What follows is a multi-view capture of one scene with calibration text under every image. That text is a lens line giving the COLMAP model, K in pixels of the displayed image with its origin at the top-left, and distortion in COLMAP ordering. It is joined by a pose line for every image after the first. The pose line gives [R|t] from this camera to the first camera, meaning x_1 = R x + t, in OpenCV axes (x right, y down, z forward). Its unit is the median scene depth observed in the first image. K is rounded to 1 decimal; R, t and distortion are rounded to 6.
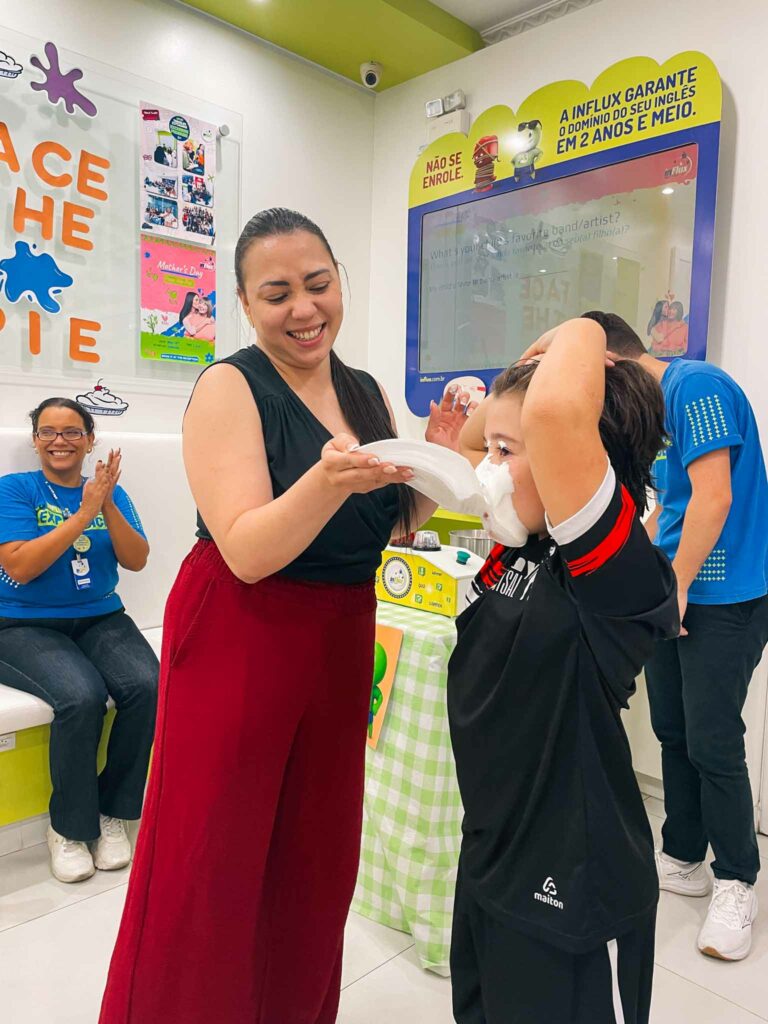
lens RADIAL K [[784.8, 0, 384.9], [0, 784.8, 512.5], [0, 0, 1]] dist [0.049162, -0.071923]
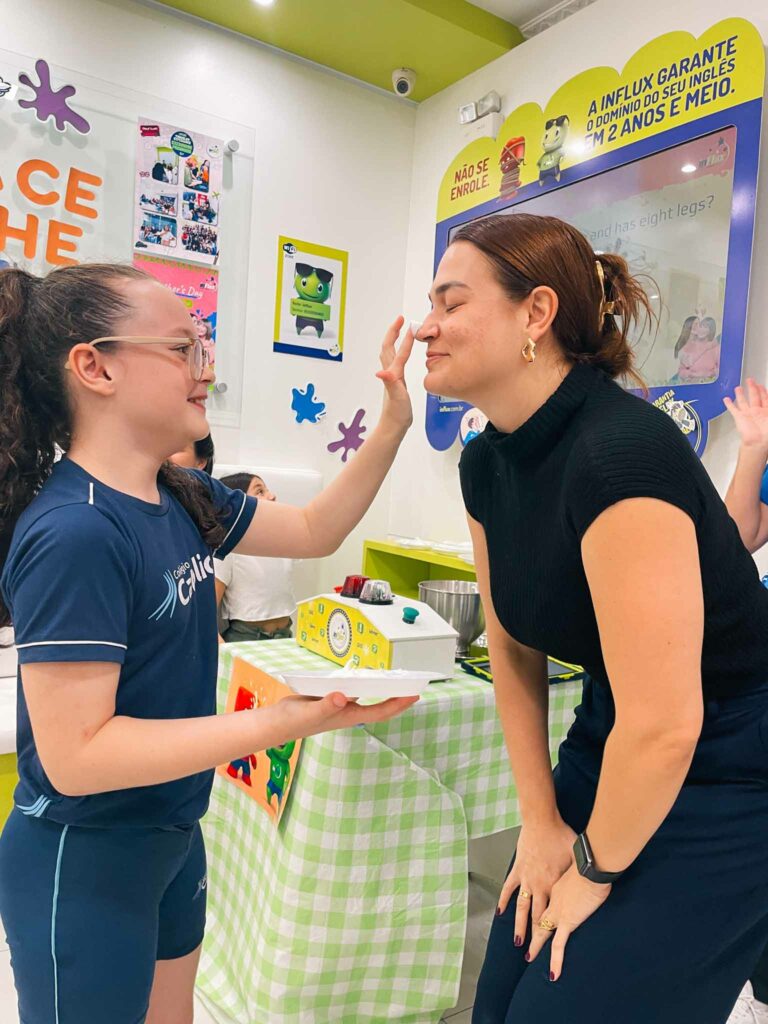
lens RADIAL K [[784.8, 0, 377.0], [0, 784.8, 513.8], [0, 0, 1]] dist [0.049162, -0.071923]
pose [[0.981265, 0.041292, -0.188185, 0.174251], [-0.049094, 0.998109, -0.036984, -0.014579], [0.186302, 0.045530, 0.981437, 0.125795]]
